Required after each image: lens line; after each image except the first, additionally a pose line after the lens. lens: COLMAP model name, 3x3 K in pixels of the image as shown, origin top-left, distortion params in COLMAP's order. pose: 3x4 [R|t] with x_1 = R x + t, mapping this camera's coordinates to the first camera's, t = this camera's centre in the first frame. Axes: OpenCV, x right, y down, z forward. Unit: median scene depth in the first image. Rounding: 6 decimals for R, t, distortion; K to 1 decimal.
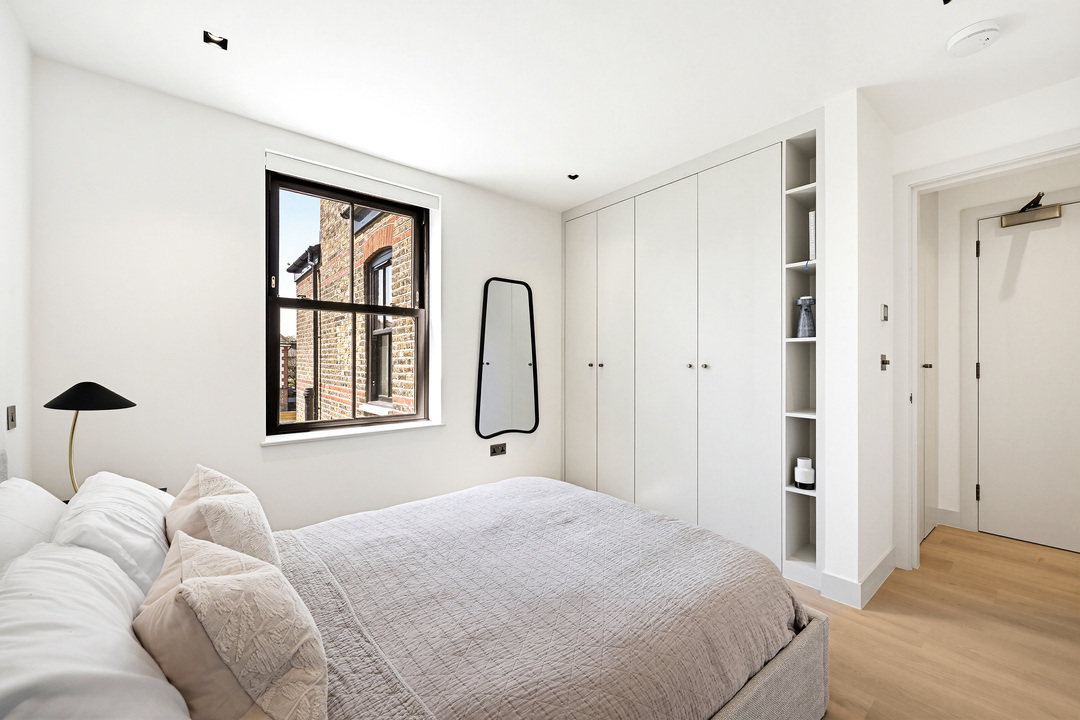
lens RADIAL K [[424.2, 0, 540.0], [0, 424.2, 360.0], [0, 0, 1]] dist [-0.023820, 0.000012]
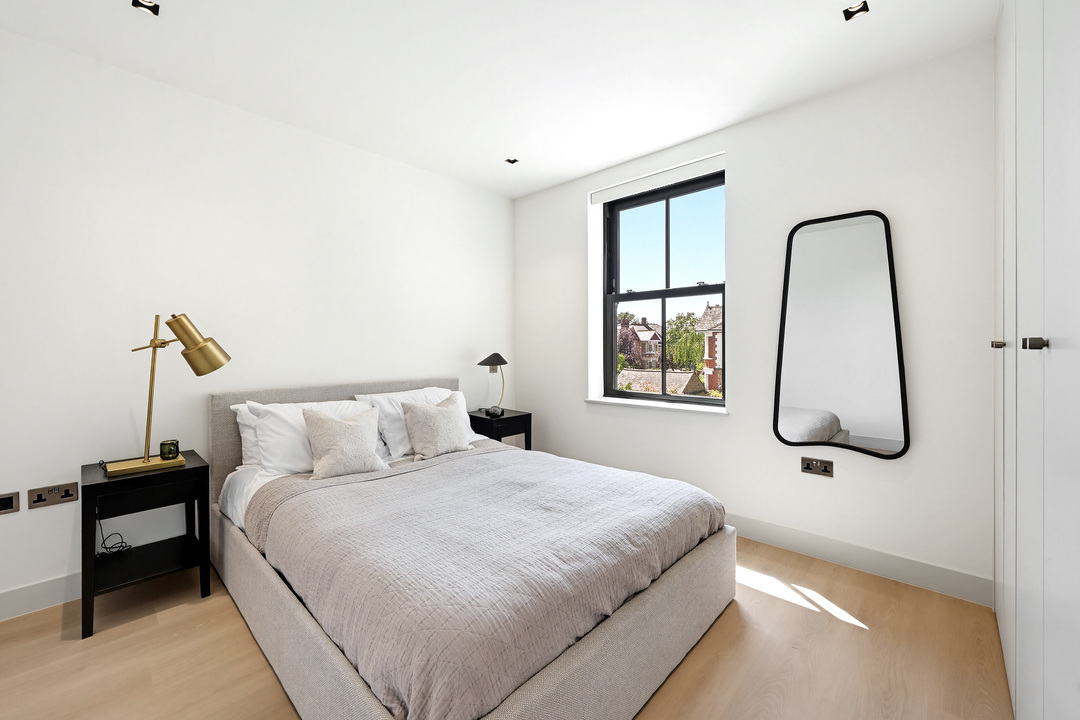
lens RADIAL K [[433.8, 0, 535.2], [0, 433.8, 345.2], [0, 0, 1]] dist [0.000718, 0.000045]
pose [[0.106295, -0.000724, -0.994334, 0.676949], [0.015761, 0.999875, 0.000957, 0.004947], [0.994210, -0.015773, 0.106293, 0.564959]]
